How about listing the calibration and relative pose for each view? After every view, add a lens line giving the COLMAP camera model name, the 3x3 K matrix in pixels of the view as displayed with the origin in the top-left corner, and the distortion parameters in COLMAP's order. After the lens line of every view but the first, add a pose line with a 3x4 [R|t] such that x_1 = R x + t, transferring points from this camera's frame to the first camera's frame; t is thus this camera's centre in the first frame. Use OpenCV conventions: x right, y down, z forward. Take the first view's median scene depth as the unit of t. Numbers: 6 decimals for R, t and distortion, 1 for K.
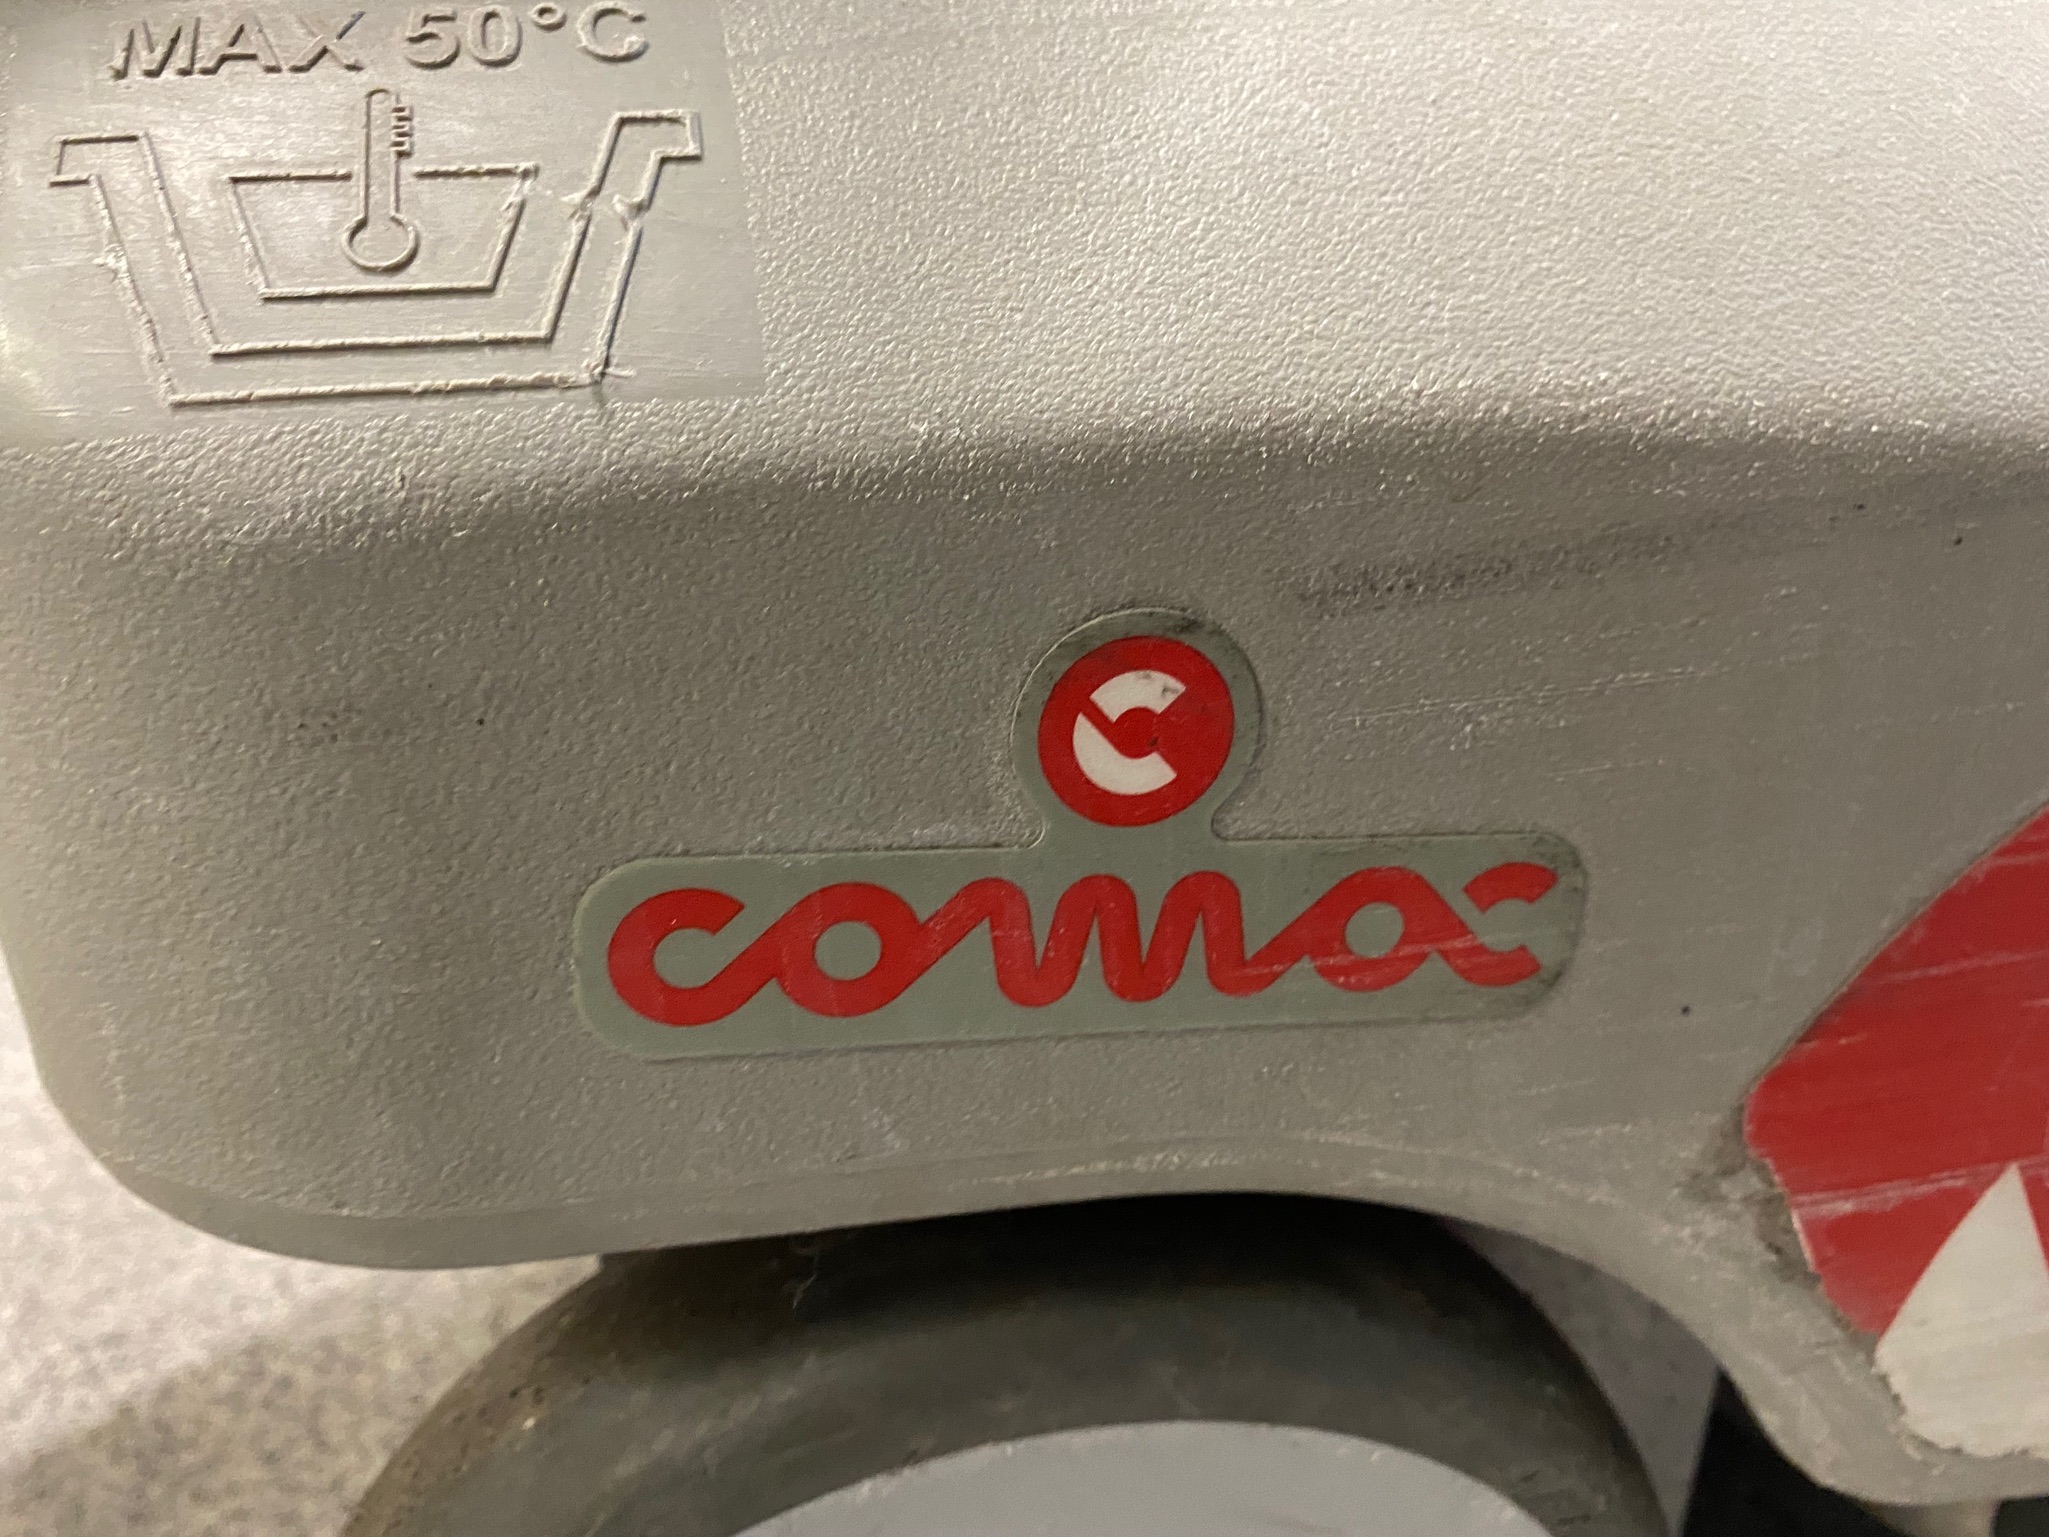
lens RADIAL K [[1580.4, 0, 1077.2], [0, 1580.4, 768.4], [0, 0, 1]] dist [-0.002878, -0.002903]
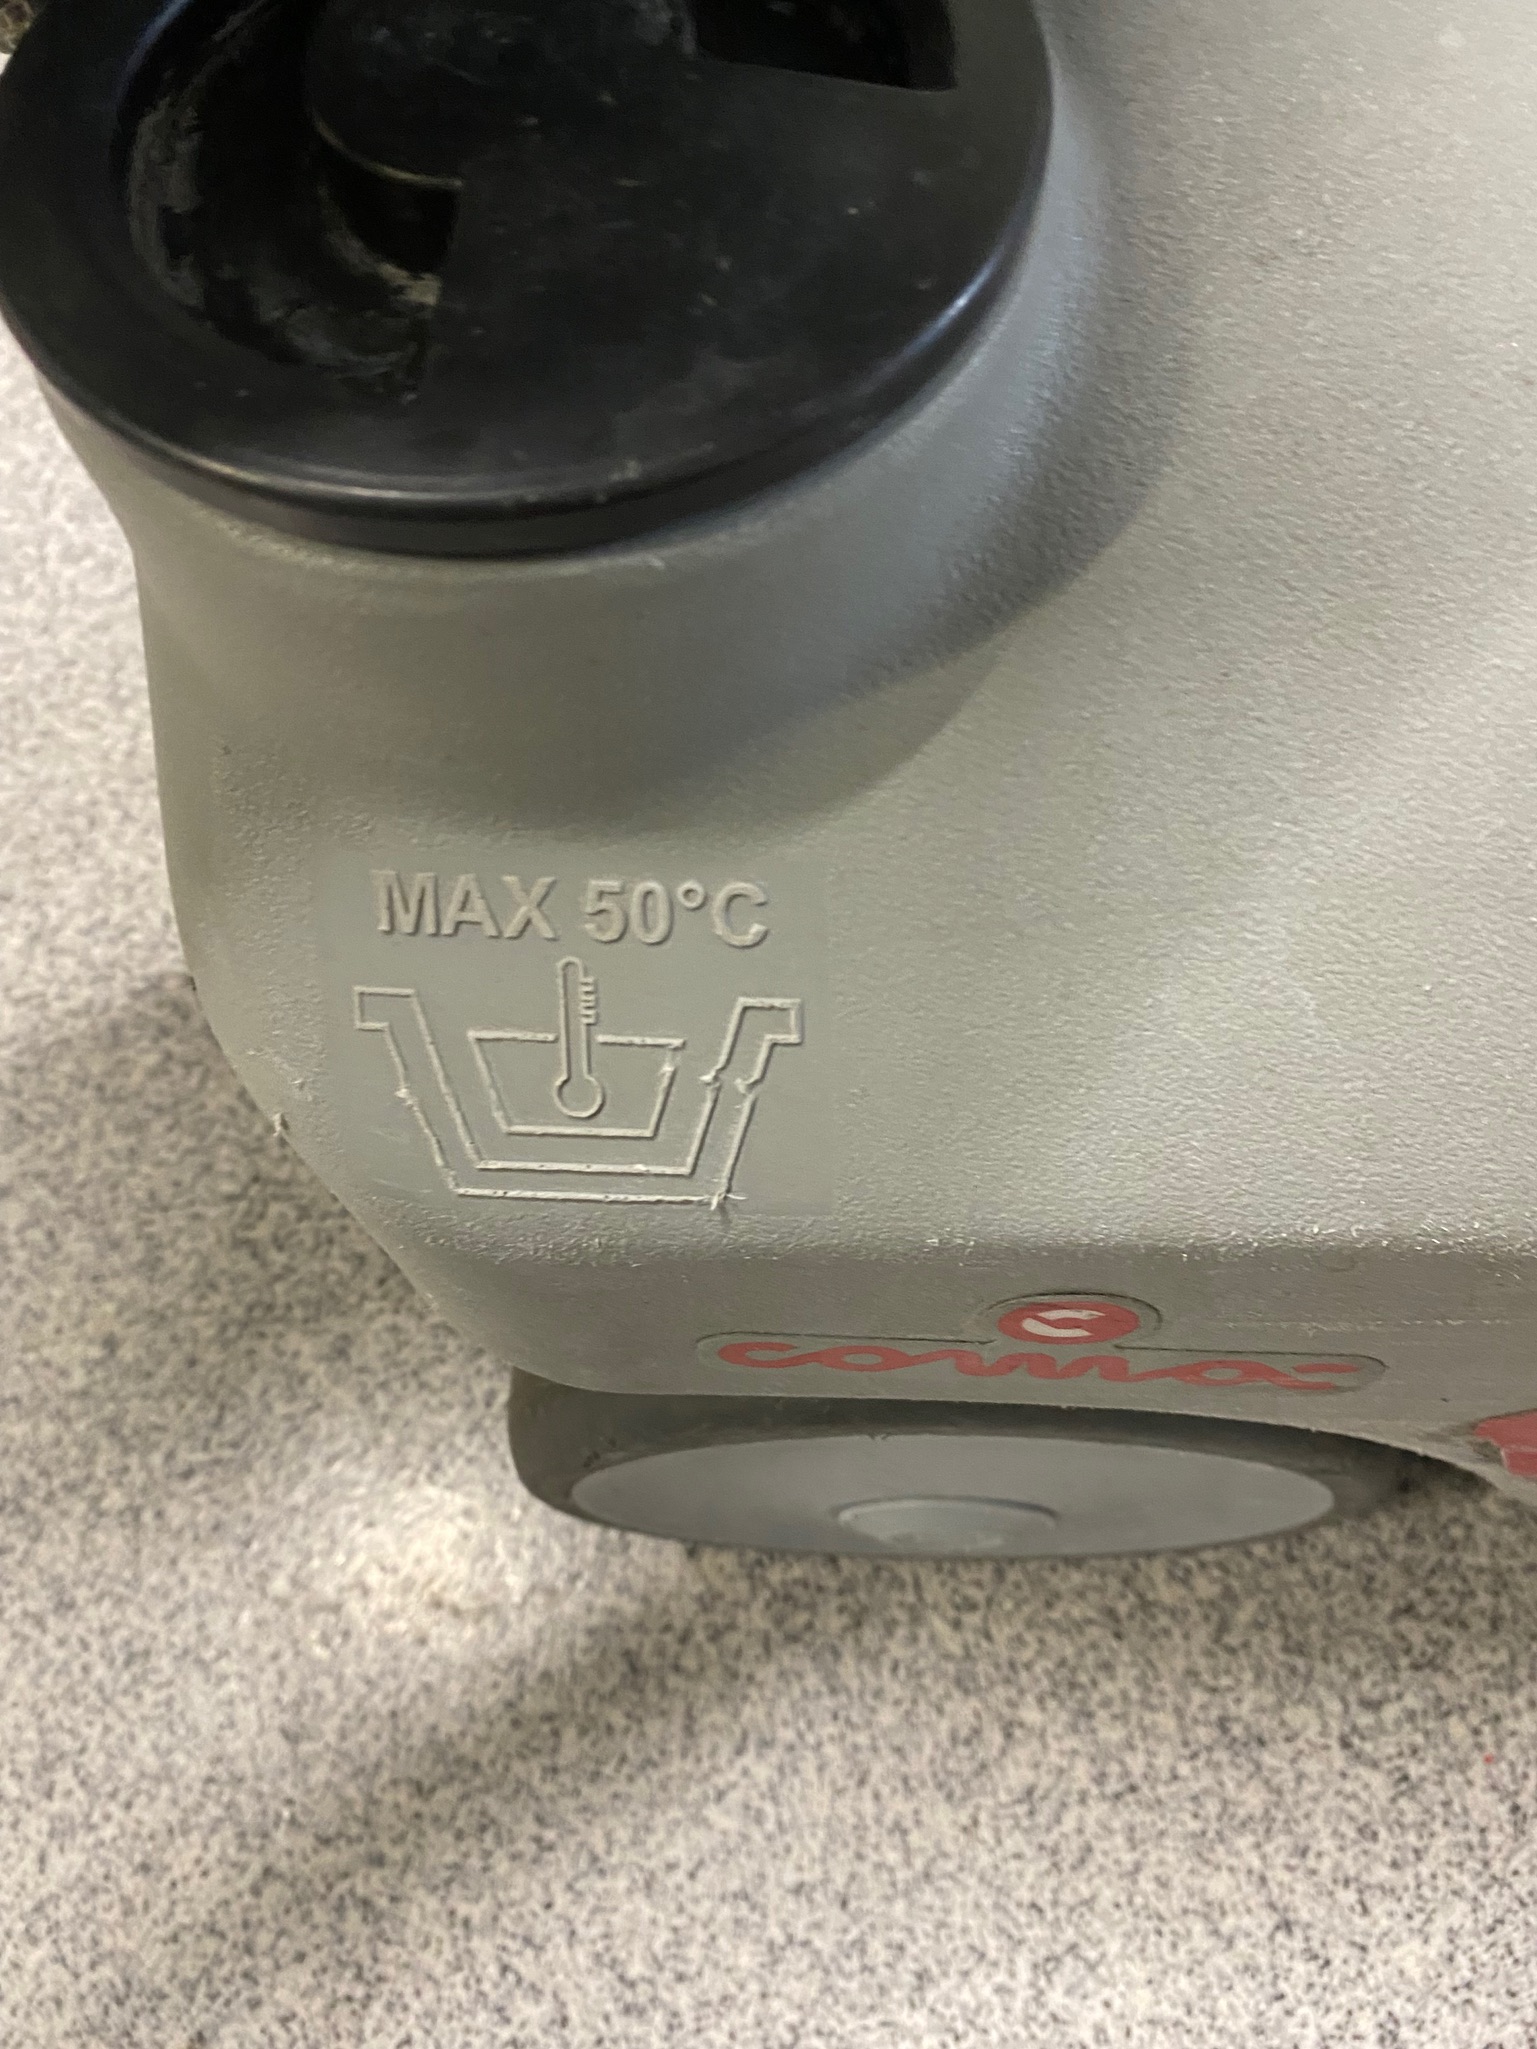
lens RADIAL K [[1580.4, 0, 763.6], [0, 1580.4, 1094.9], [0, 0, 1]] dist [-0.002878, -0.002903]
pose [[0.970367, 0.192163, -0.146495, -0.066622], [-0.052432, 0.759272, 0.648658, -1.229587], [0.235878, -0.621755, 0.746848, -0.028784]]
